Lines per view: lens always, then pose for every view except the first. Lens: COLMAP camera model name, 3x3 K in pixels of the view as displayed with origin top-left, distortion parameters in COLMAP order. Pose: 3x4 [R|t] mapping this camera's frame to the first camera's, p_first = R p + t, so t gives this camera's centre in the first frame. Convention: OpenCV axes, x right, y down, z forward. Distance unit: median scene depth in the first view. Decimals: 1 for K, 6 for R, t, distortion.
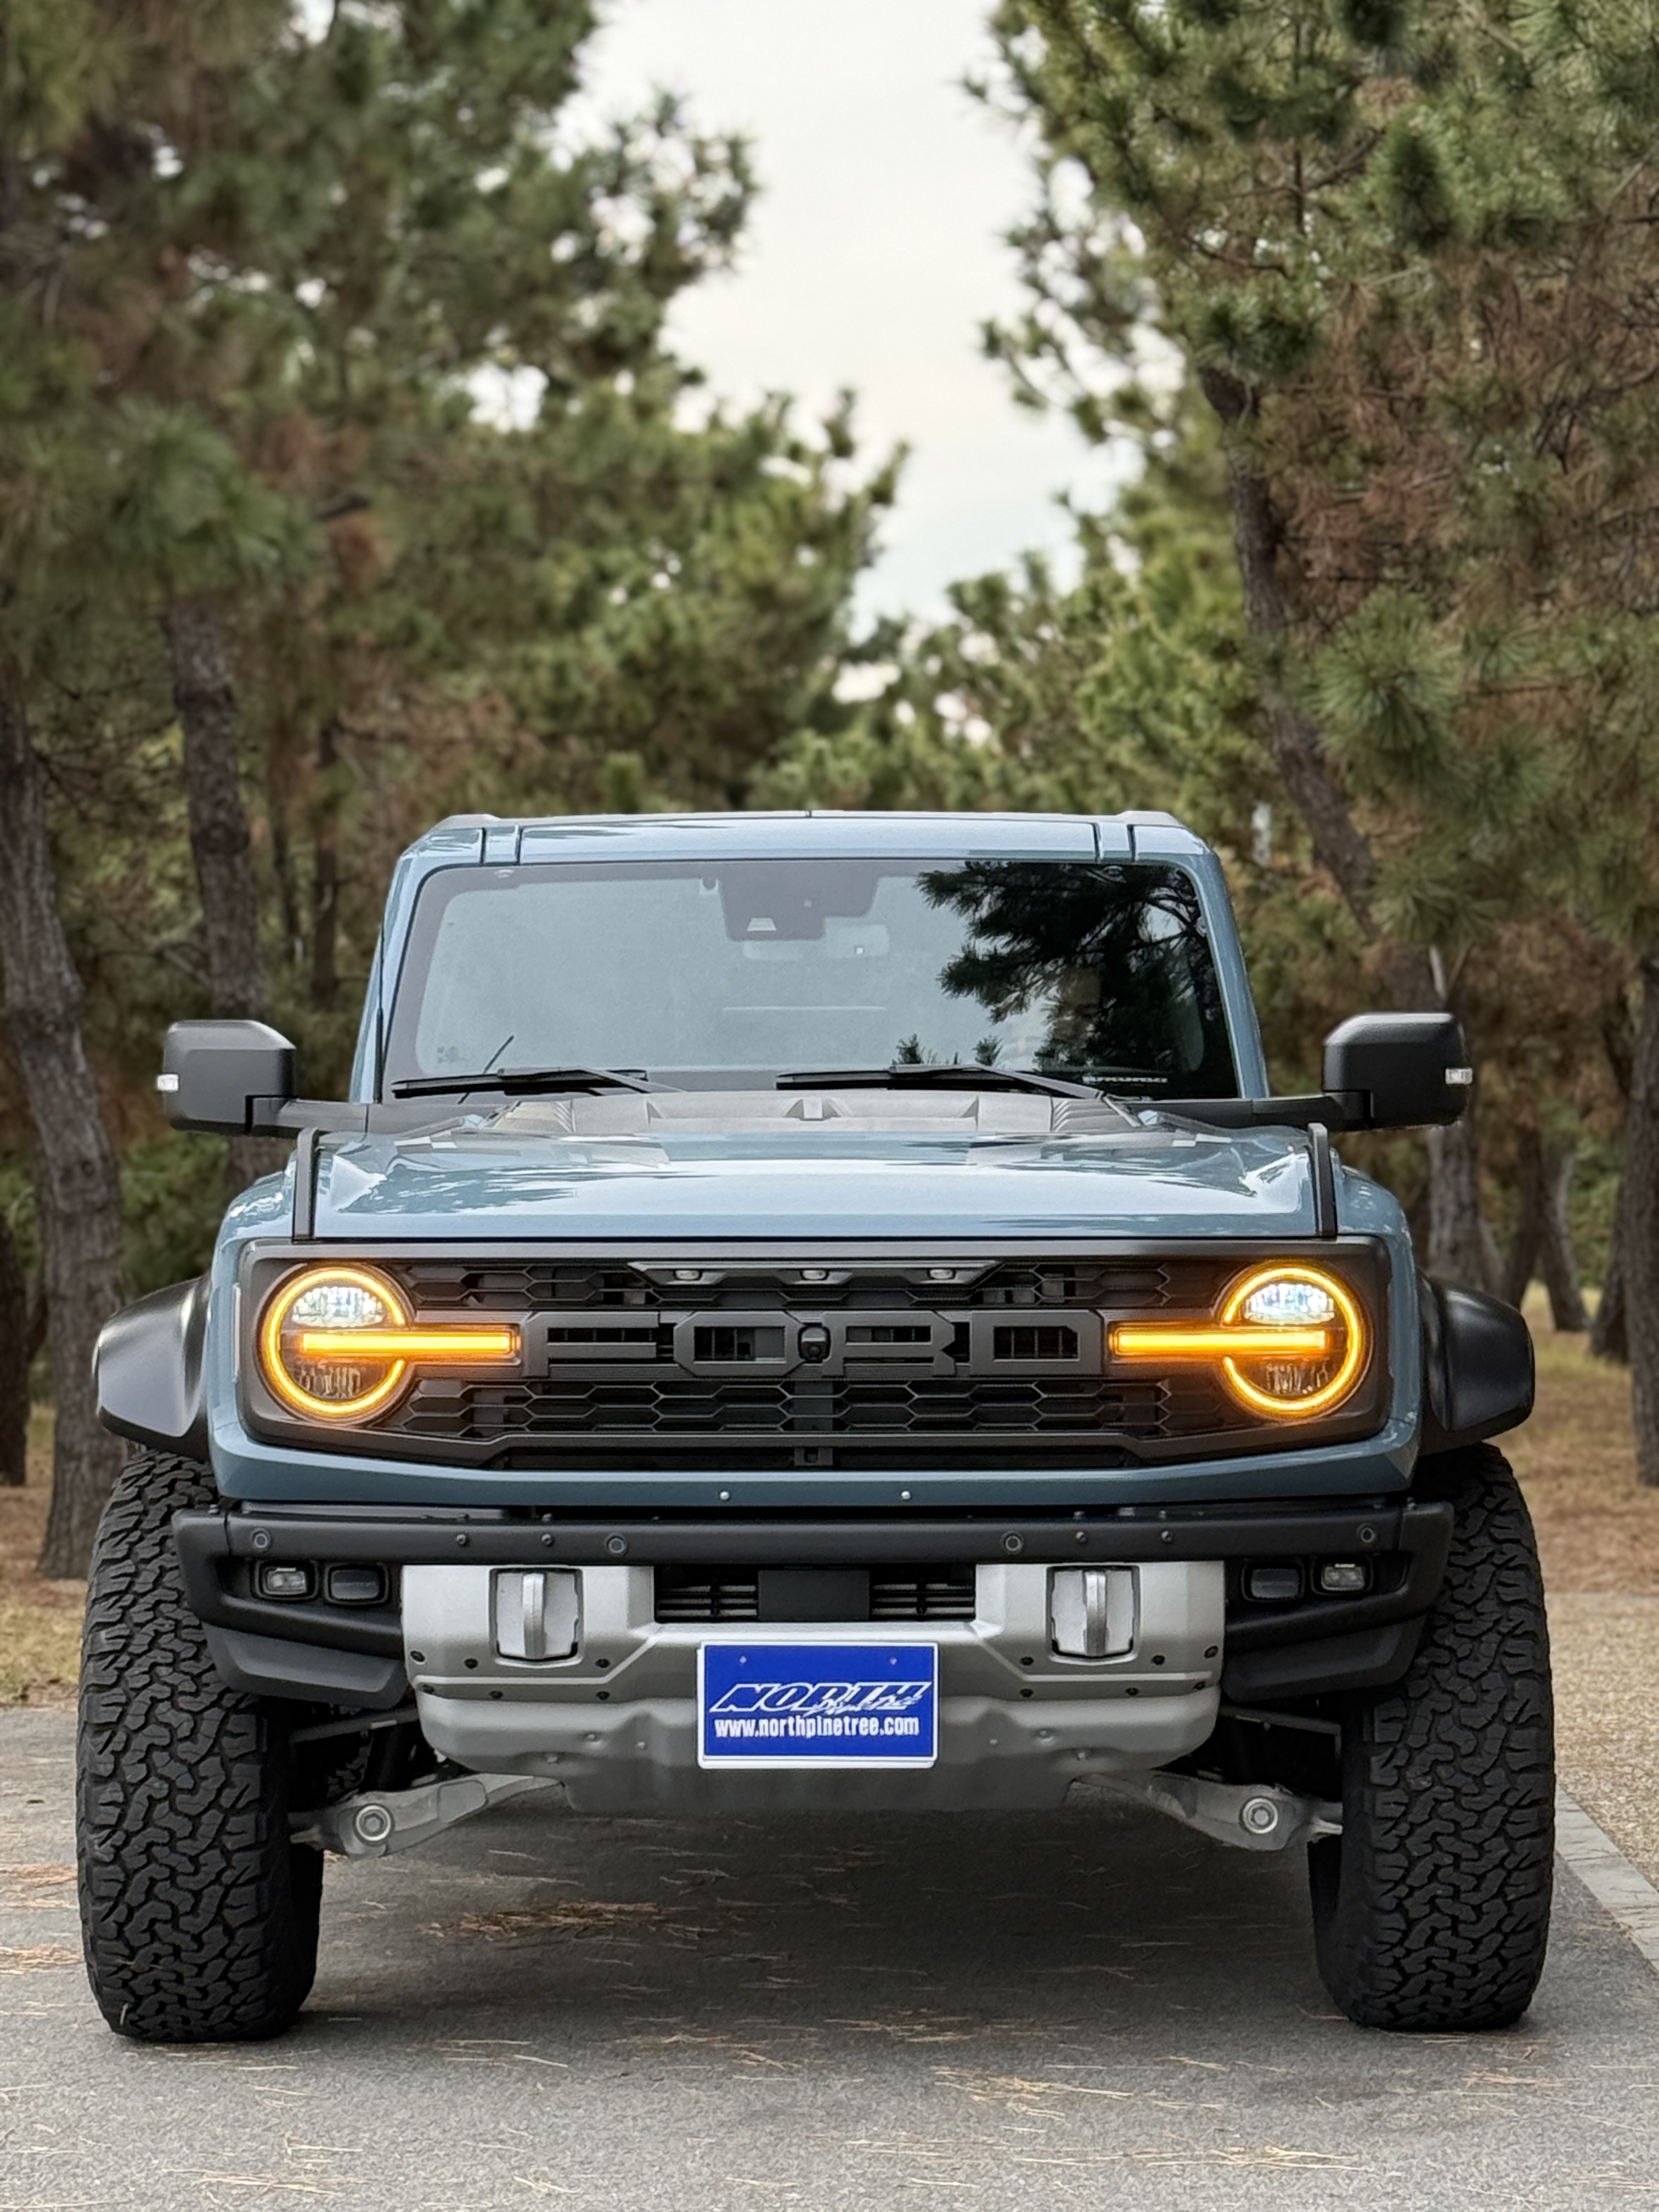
lens RADIAL K [[5557.0, 0, 822.2], [0, 5557.0, 1099.7], [0, 0, 1]] dist [0.008483, 0.000000]
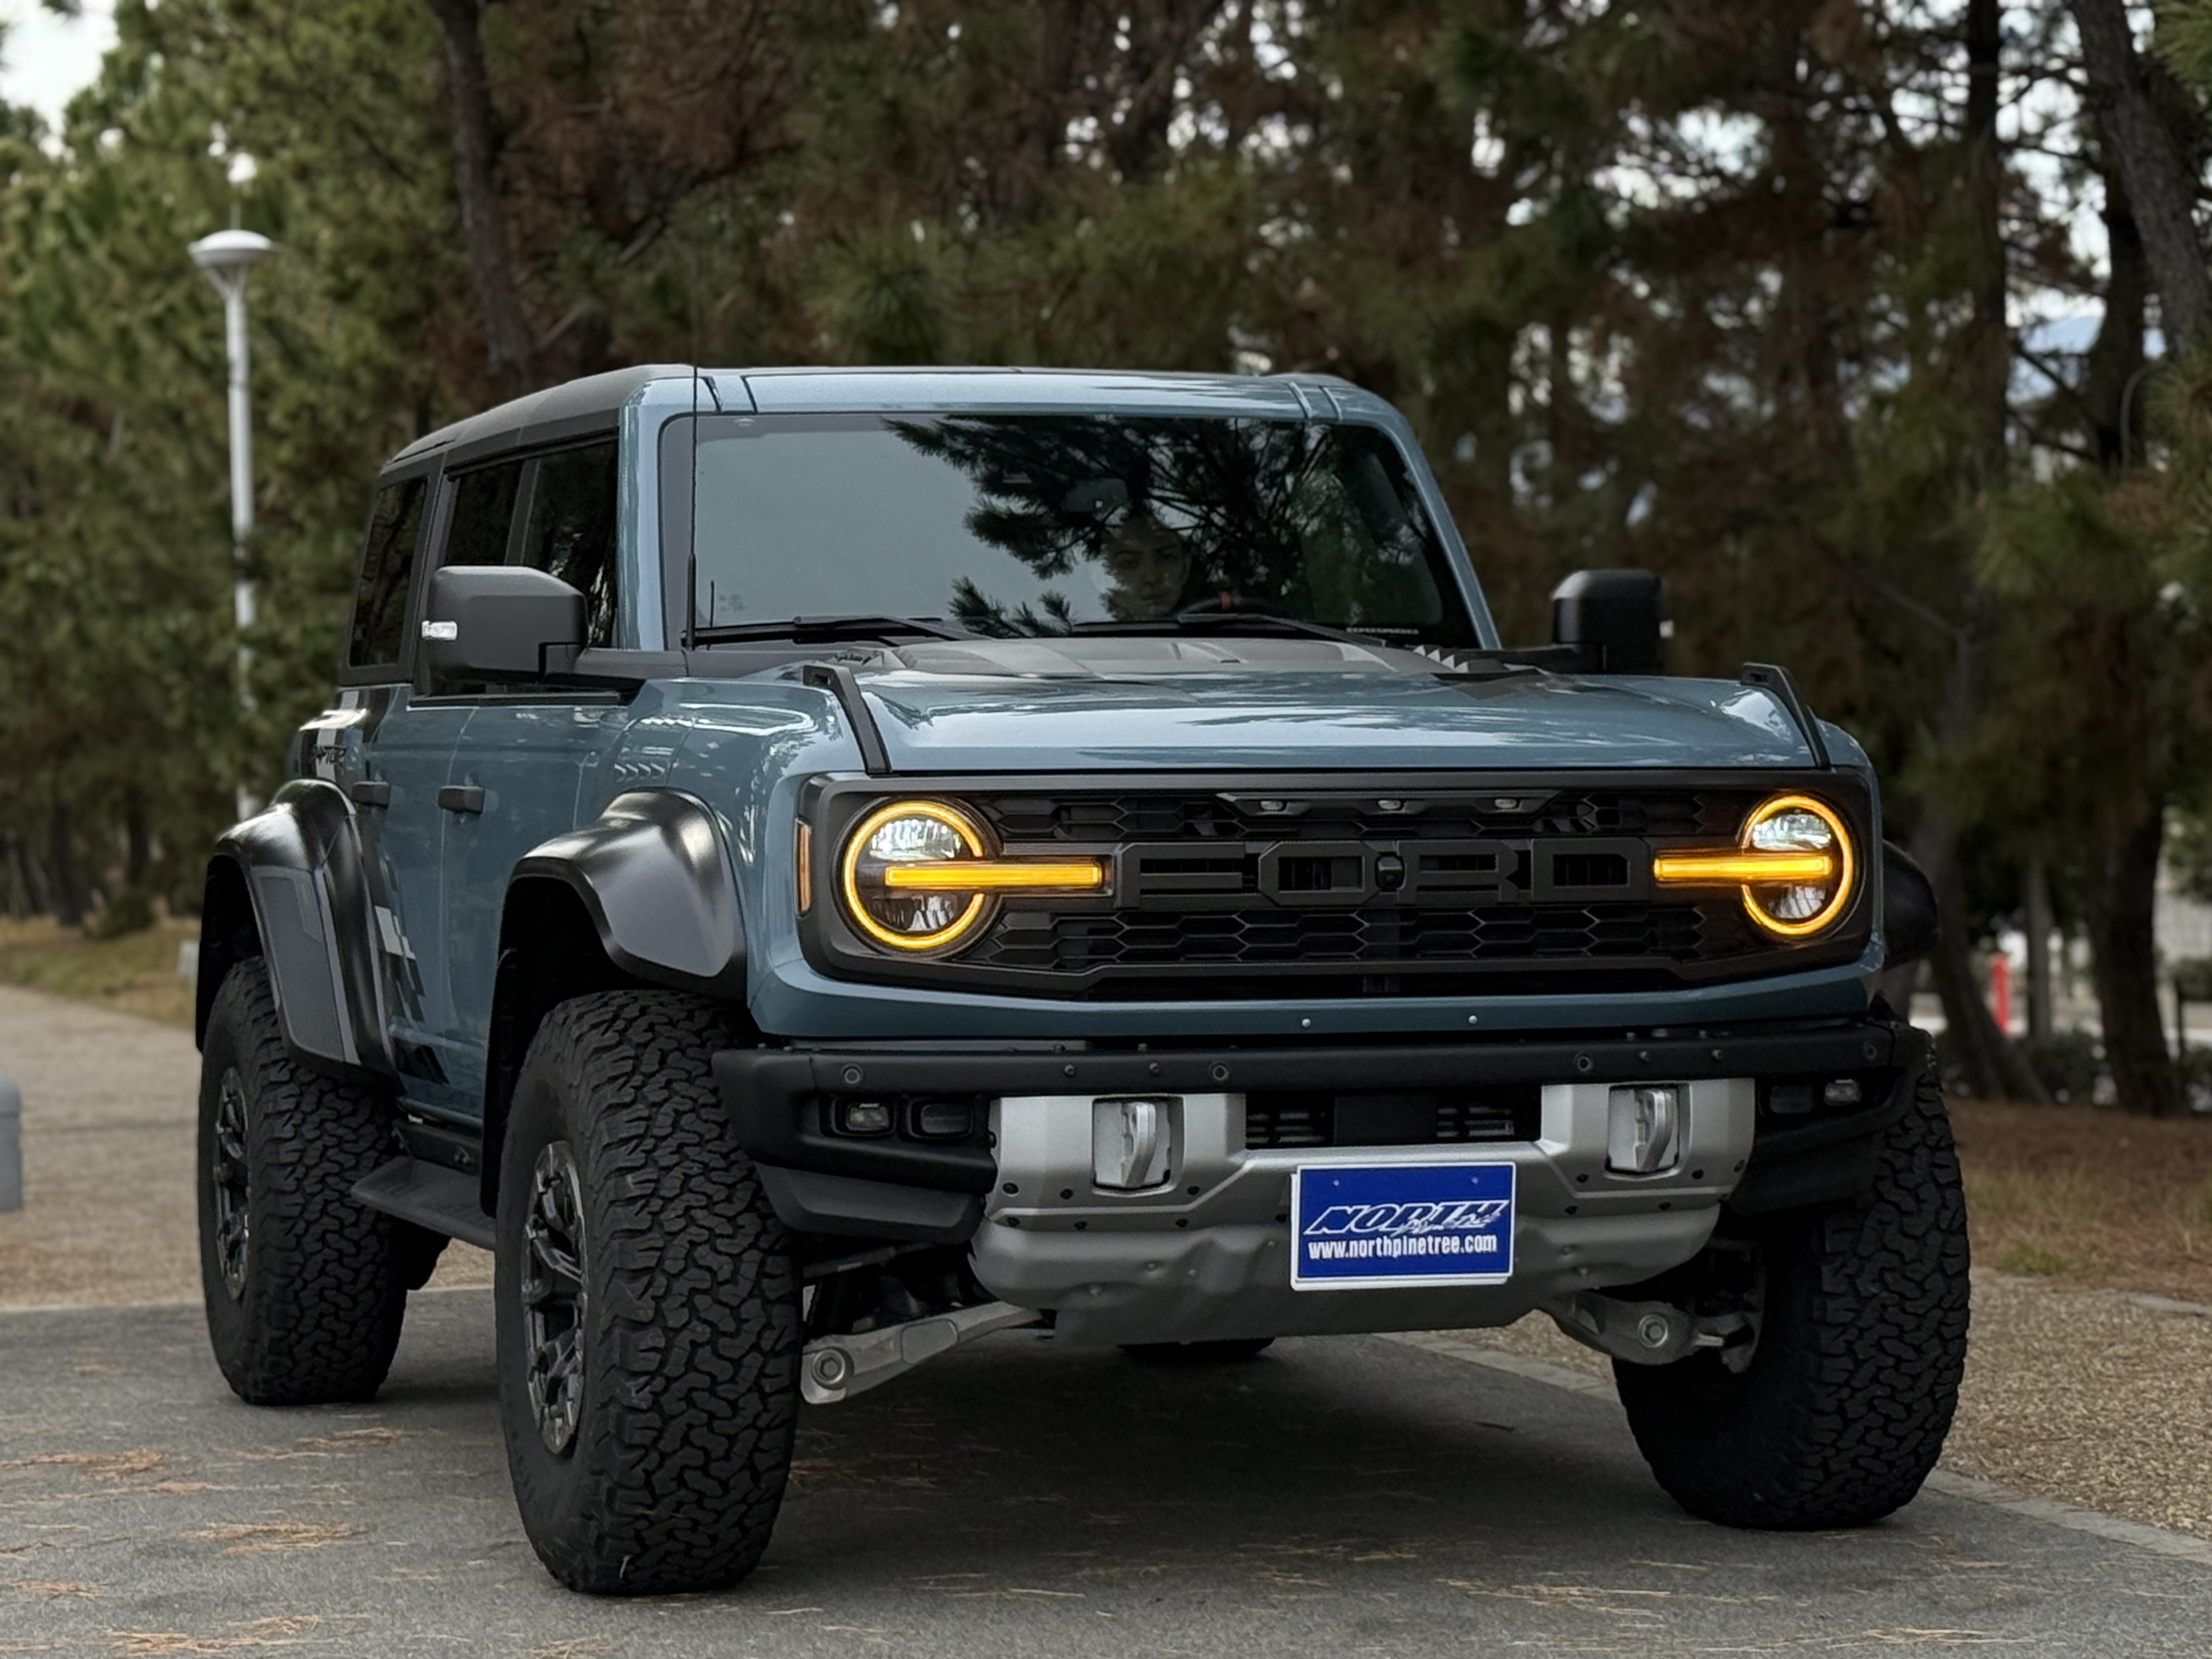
lens RADIAL K [[5504.3, 0, 1113.4], [0, 5504.3, 836.2], [0, 0, 1]] dist [-0.006711, 0.000000]
pose [[0.958262, -0.006346, 0.285820, -0.335905], [0.001188, 0.999833, 0.018218, 0.018706], [-0.285888, -0.017118, 0.958110, 0.046851]]
